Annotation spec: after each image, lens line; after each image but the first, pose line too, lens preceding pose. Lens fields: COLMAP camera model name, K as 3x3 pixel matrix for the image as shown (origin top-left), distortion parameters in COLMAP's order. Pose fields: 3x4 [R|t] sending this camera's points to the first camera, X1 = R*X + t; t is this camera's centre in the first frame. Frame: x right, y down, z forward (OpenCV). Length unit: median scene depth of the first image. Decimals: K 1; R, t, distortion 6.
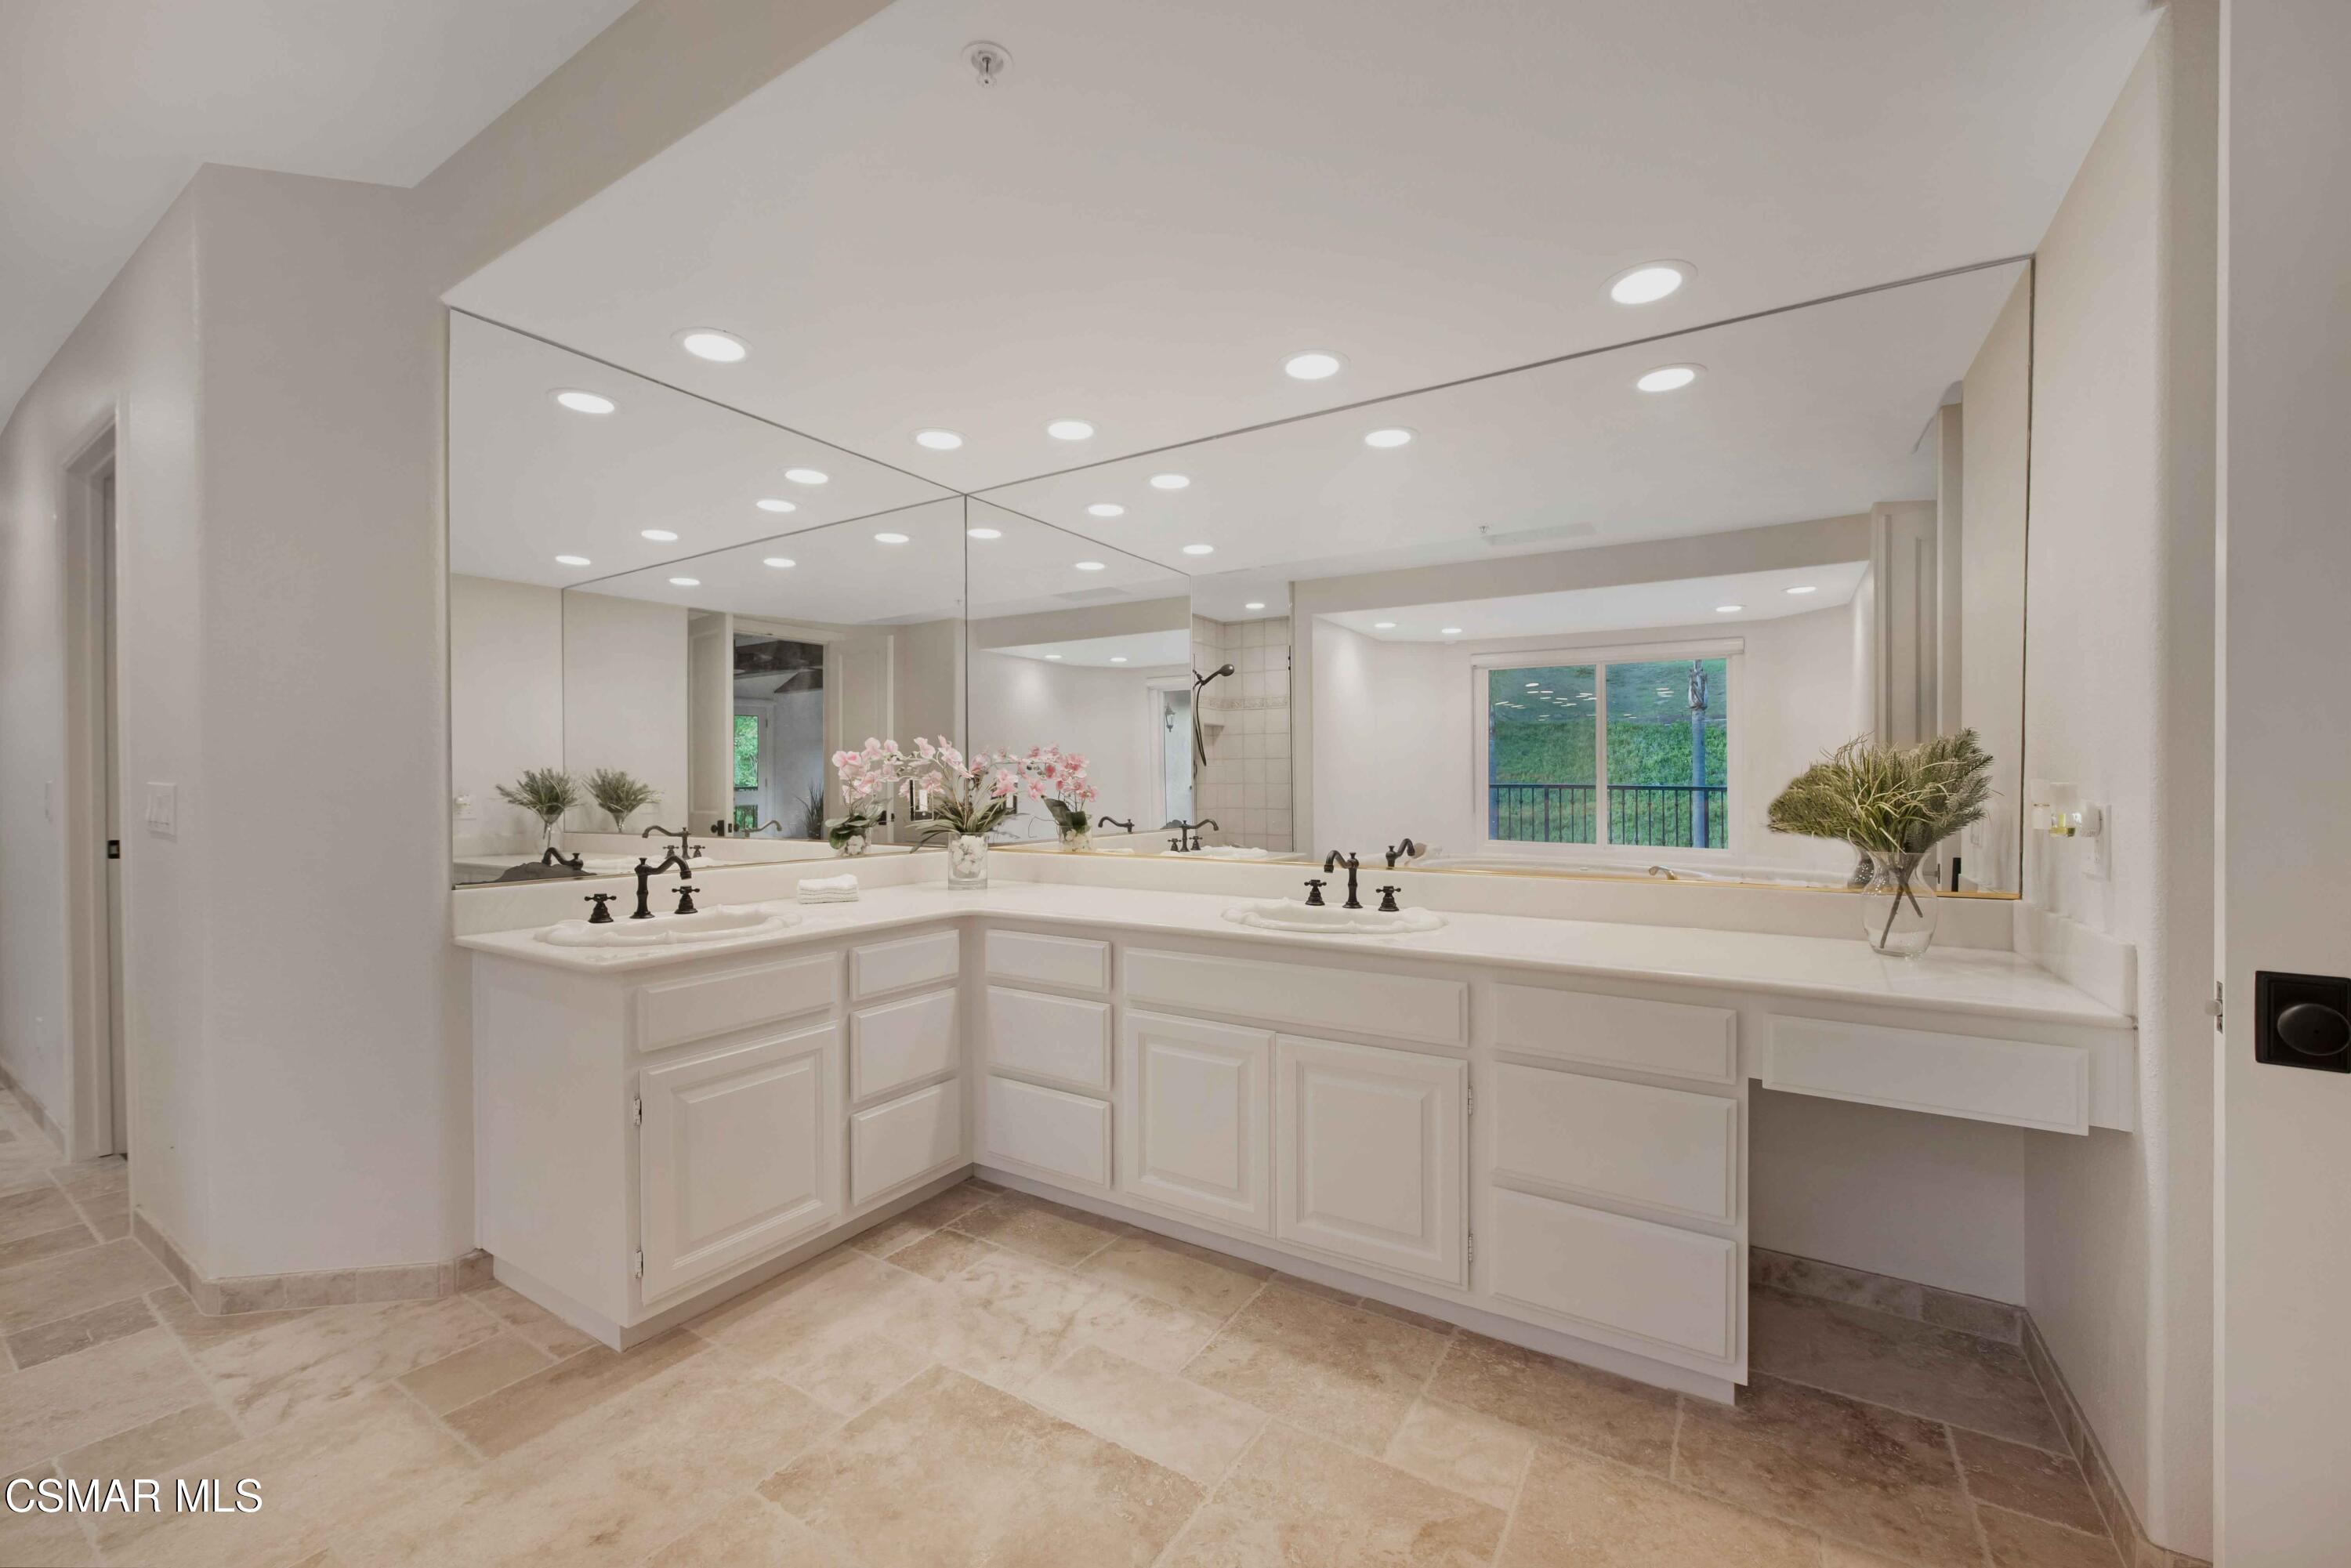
lens RADIAL K [[931.0, 0, 1171.9], [0, 931.0, 790.0], [0, 0, 1]] dist [-0.015420, -0.000589]
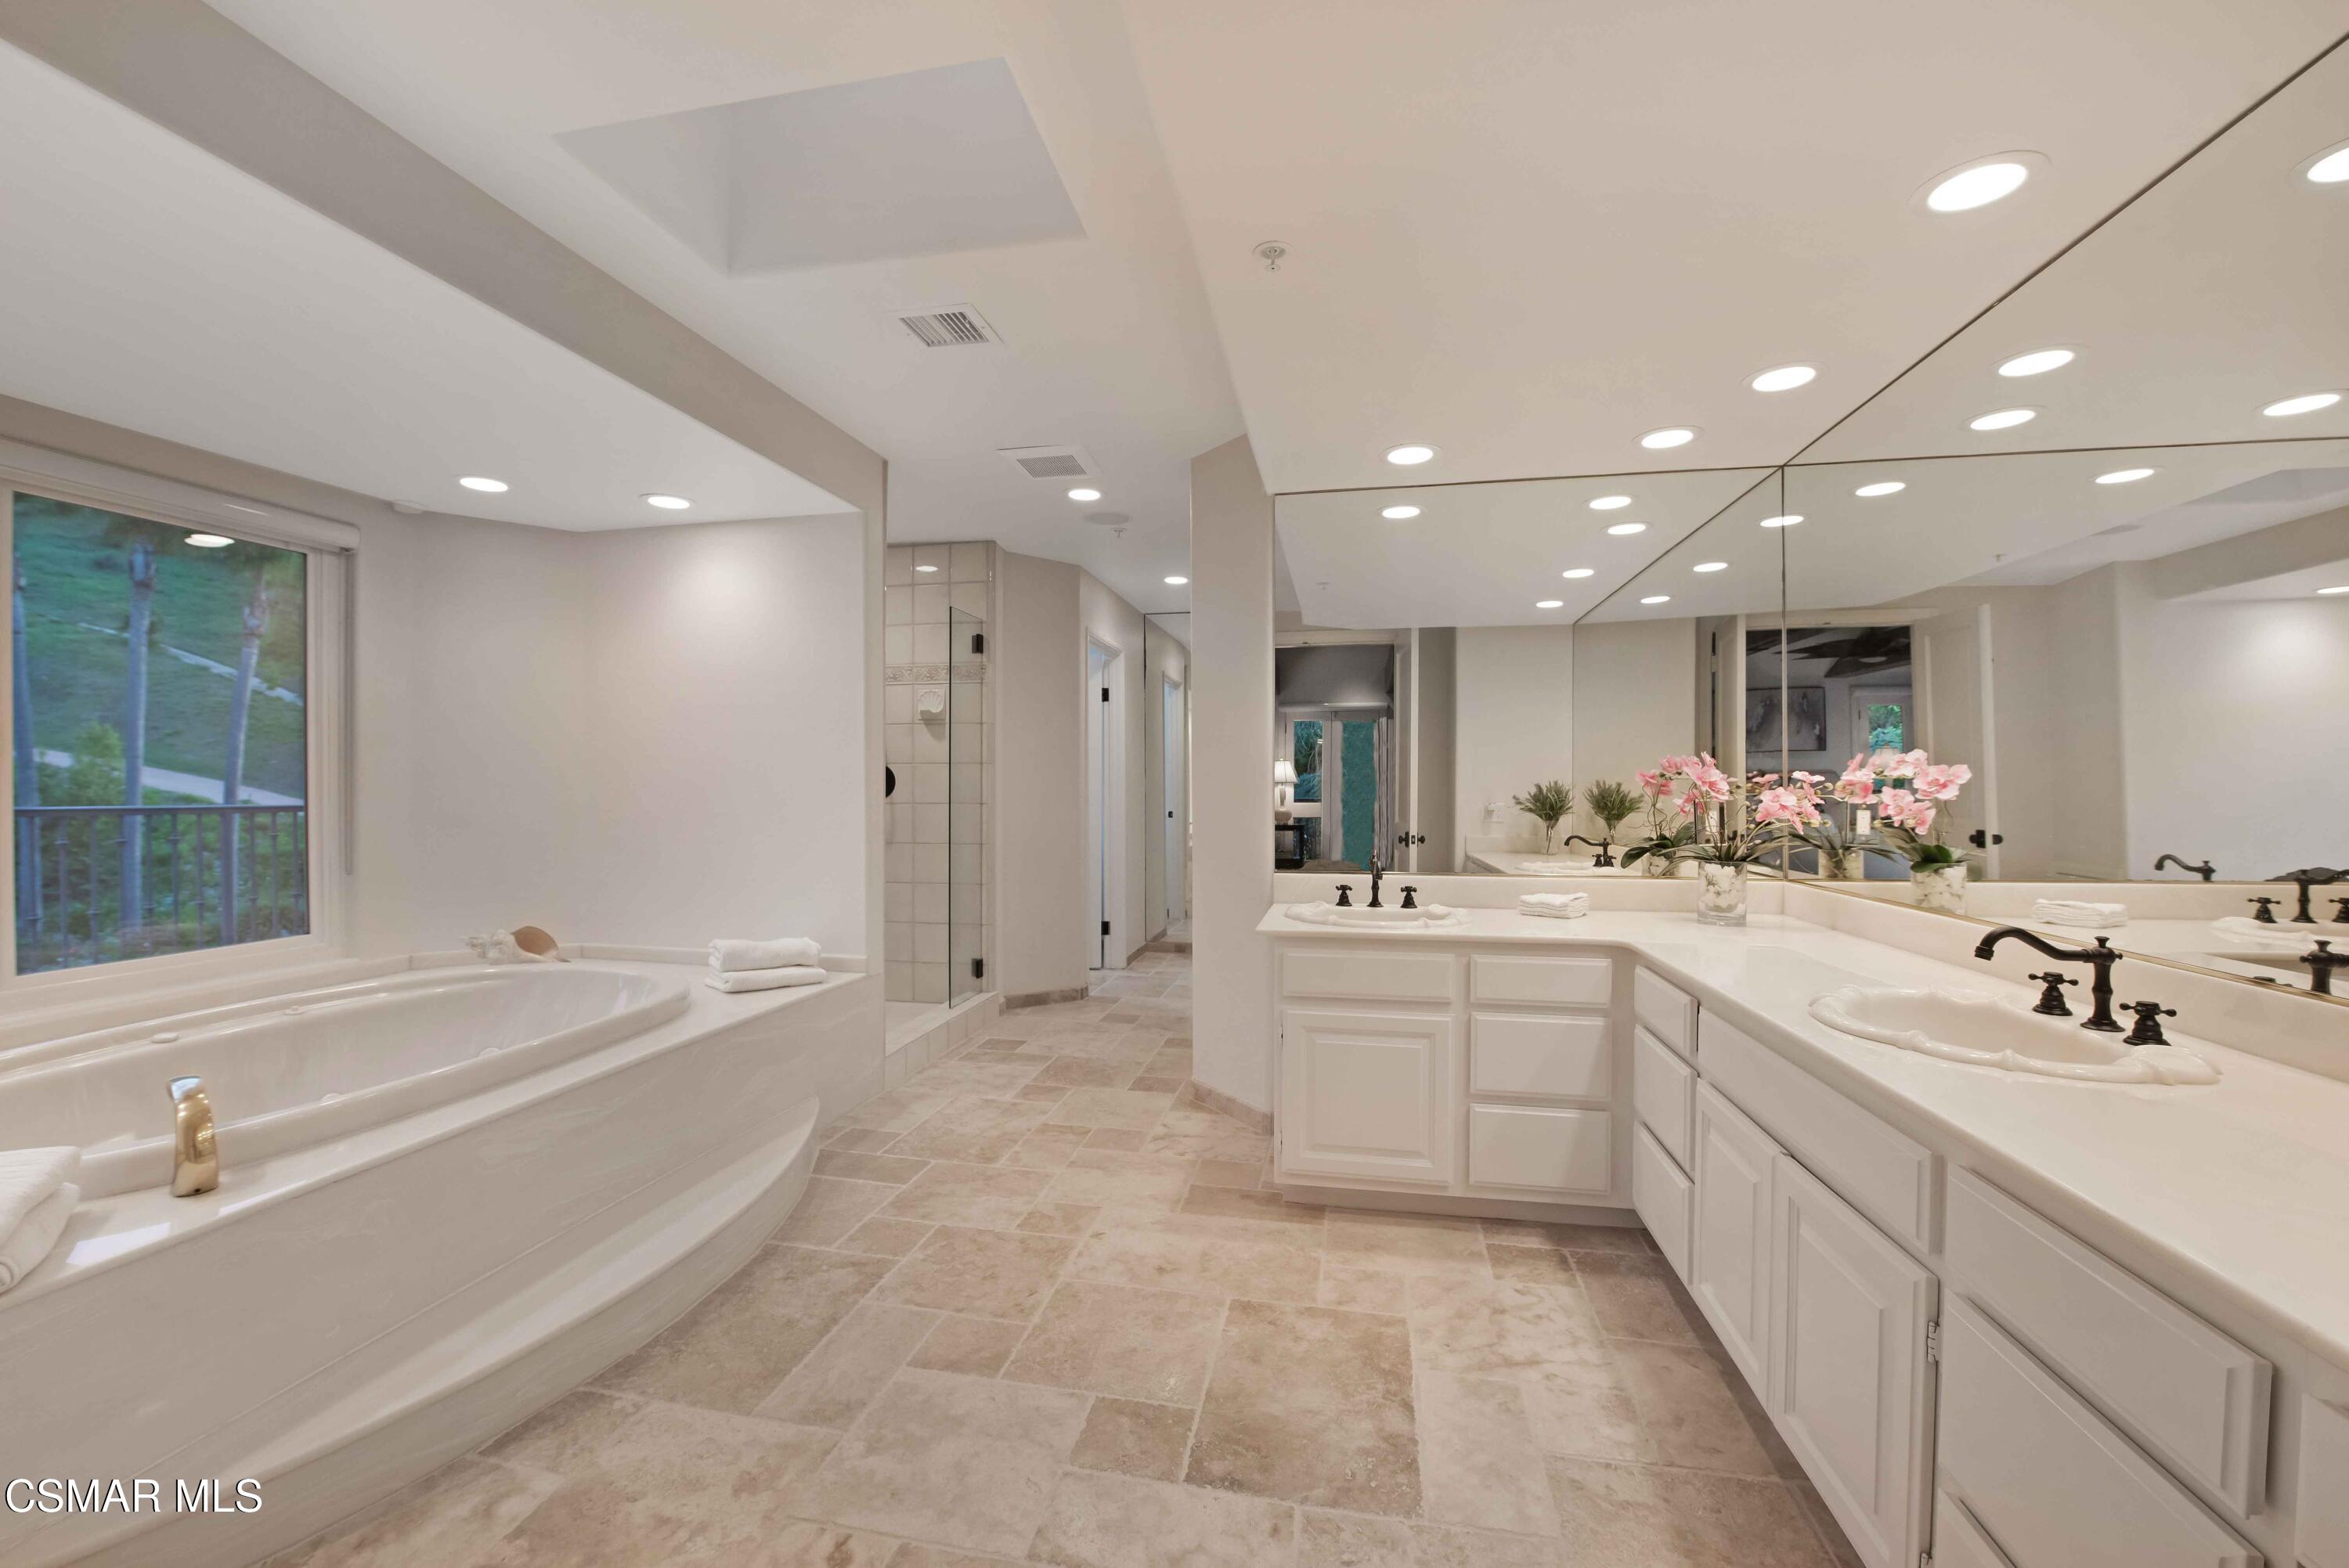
lens RADIAL K [[970.9, 0, 1175.2], [0, 970.9, 789.6], [0, 0, 1]] dist [-0.010367, 0.000127]
pose [[0.360969, 0.004490, -0.932567, 0.639196], [-0.003574, 0.999988, 0.003431, -0.033562], [0.932571, 0.002094, 0.360981, 0.247765]]
